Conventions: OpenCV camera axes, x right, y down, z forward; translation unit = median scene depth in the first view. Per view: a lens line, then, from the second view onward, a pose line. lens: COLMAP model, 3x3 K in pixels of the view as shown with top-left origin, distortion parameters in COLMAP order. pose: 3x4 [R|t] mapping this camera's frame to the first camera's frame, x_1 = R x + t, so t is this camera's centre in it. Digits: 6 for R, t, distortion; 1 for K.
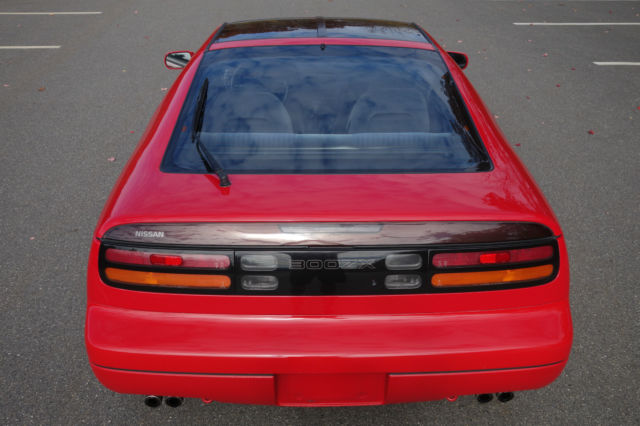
lens RADIAL K [[612.0, 0, 320.0], [0, 612.0, 213.0], [0, 0, 1]] dist [-0.002712, 0.001781]
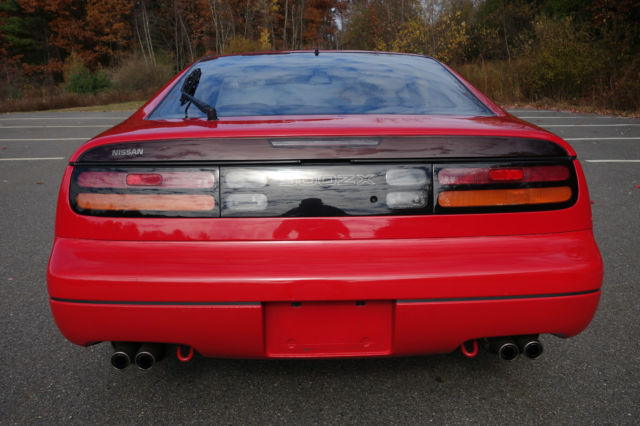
lens RADIAL K [[612.0, 0, 320.0], [0, 612.0, 213.0], [0, 0, 1]] dist [-0.002712, 0.001781]
pose [[0.999894, -0.014459, 0.001810, 0.006080], [0.014458, 0.968852, -0.247218, 0.320820], [0.001821, 0.247218, 0.968958, 0.121868]]
